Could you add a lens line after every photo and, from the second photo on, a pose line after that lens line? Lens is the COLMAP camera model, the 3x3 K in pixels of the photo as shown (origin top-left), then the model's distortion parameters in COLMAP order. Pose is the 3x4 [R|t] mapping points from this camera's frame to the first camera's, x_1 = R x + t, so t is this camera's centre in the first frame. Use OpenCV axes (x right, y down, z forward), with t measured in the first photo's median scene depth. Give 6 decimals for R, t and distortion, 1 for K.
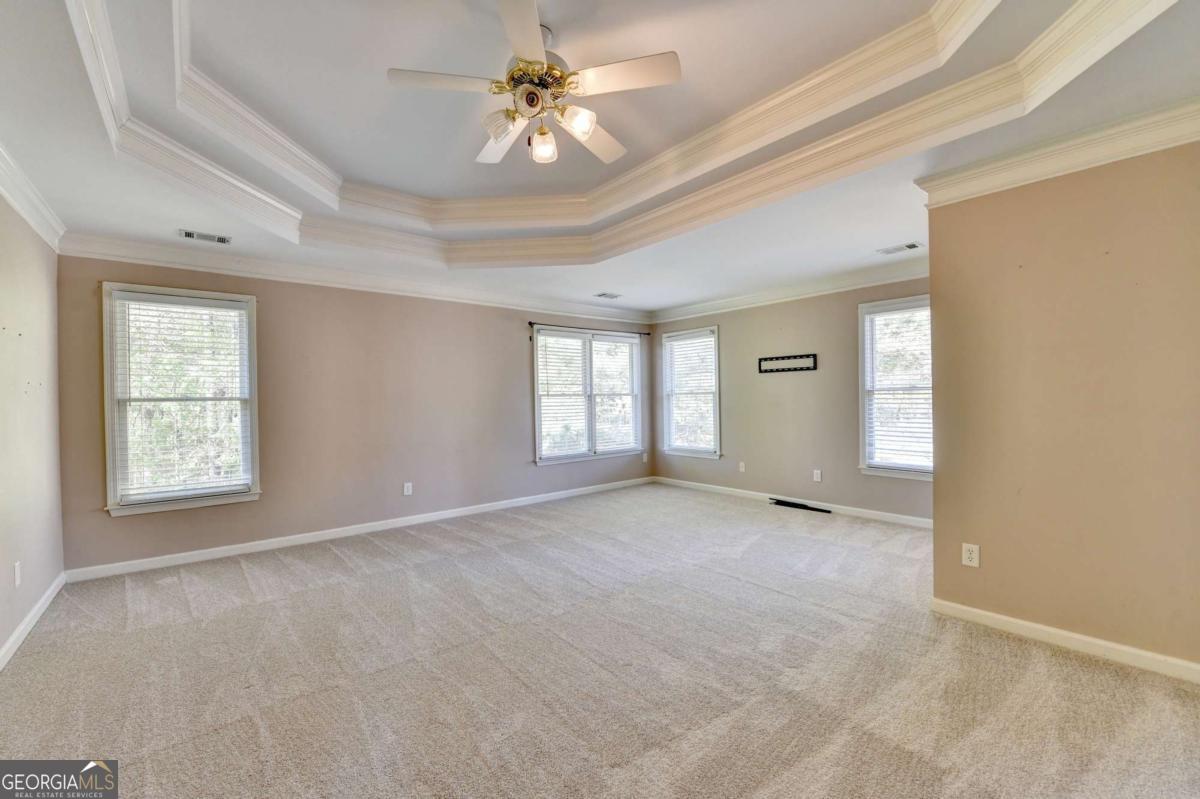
lens RADIAL K [[496.2, 0, 595.0], [0, 496.2, 402.5], [0, 0, 1]] dist [-0.016589, -0.000202]
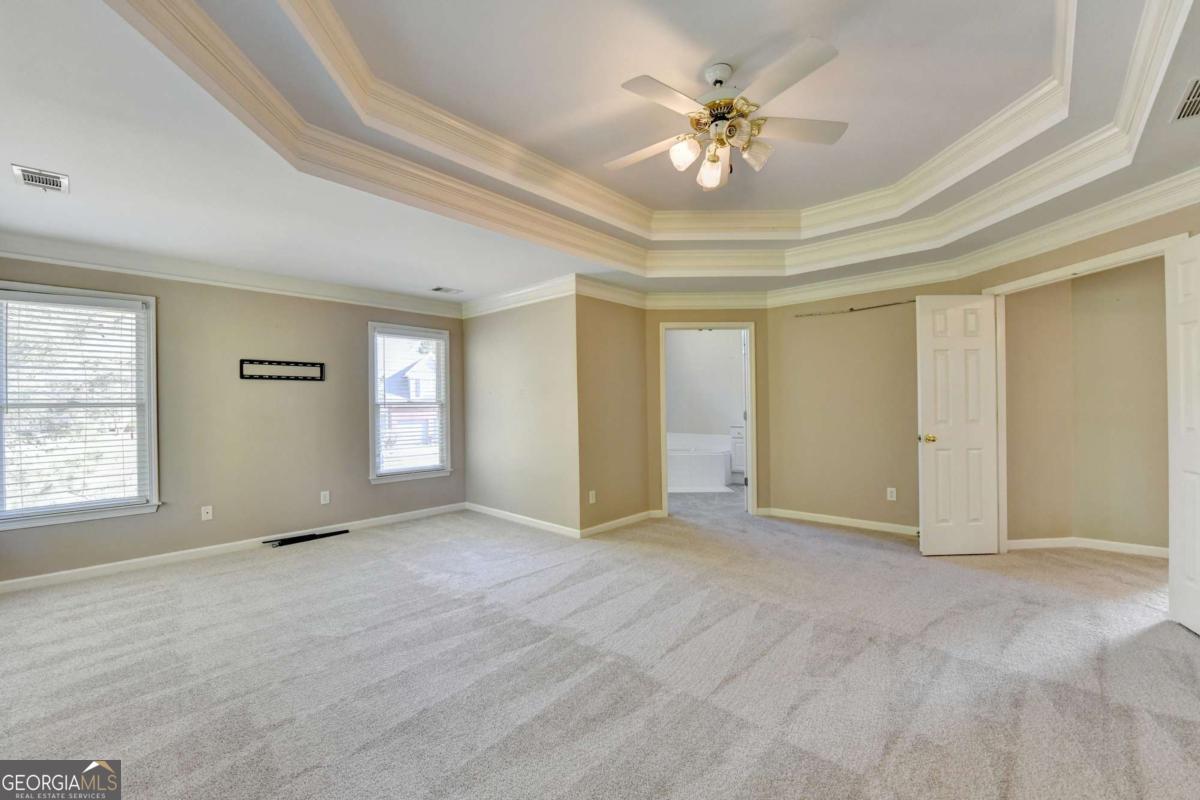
lens RADIAL K [[478.2, 0, 595.7], [0, 478.2, 403.7], [0, 0, 1]] dist [-0.016570, -0.000066]
pose [[-0.137265, 0.019981, 0.990333, -0.458452], [0.022659, 0.999598, -0.017027, 0.002055], [-0.990275, 0.020103, -0.137662, 0.590256]]
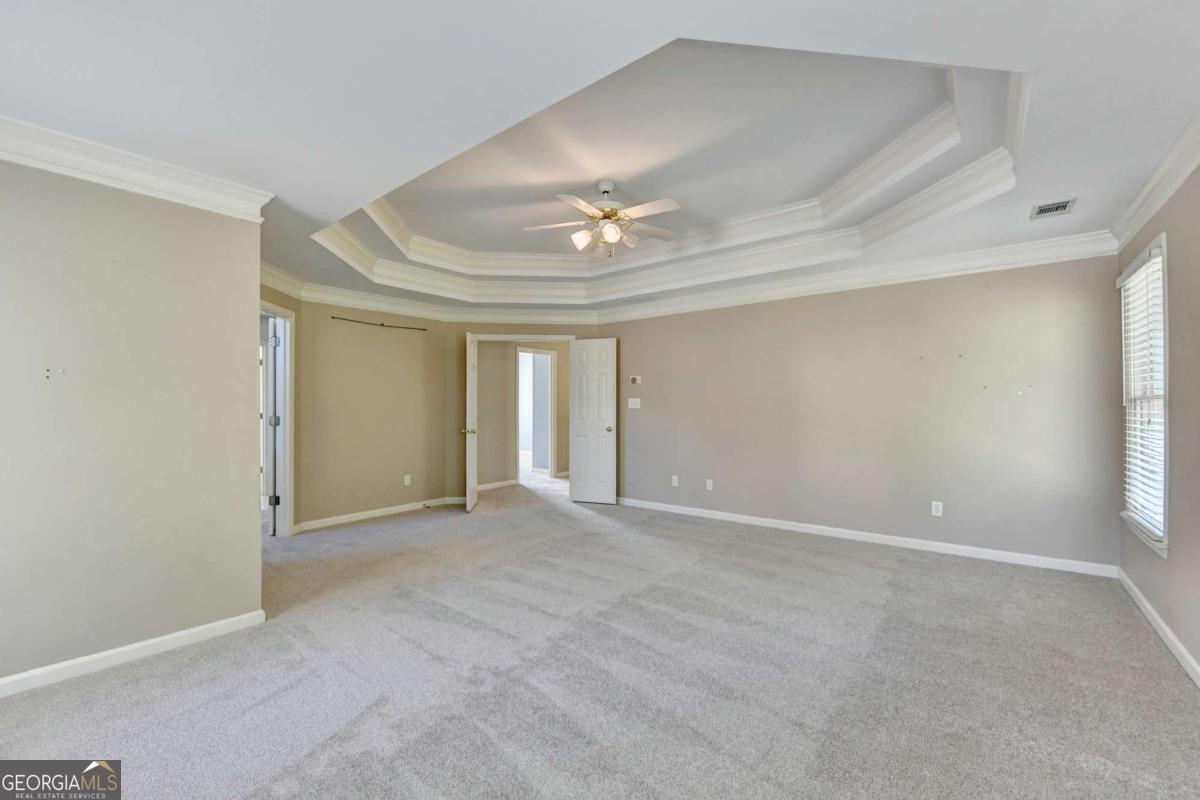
lens RADIAL K [[484.0, 0, 585.7], [0, 484.0, 406.1], [0, 0, 1]] dist [-0.010915, -0.000252]
pose [[-0.979966, 0.016493, -0.198483, 0.113762], [0.013870, 0.999797, 0.014597, -0.013216], [0.198684, 0.011551, -0.979996, 1.065273]]
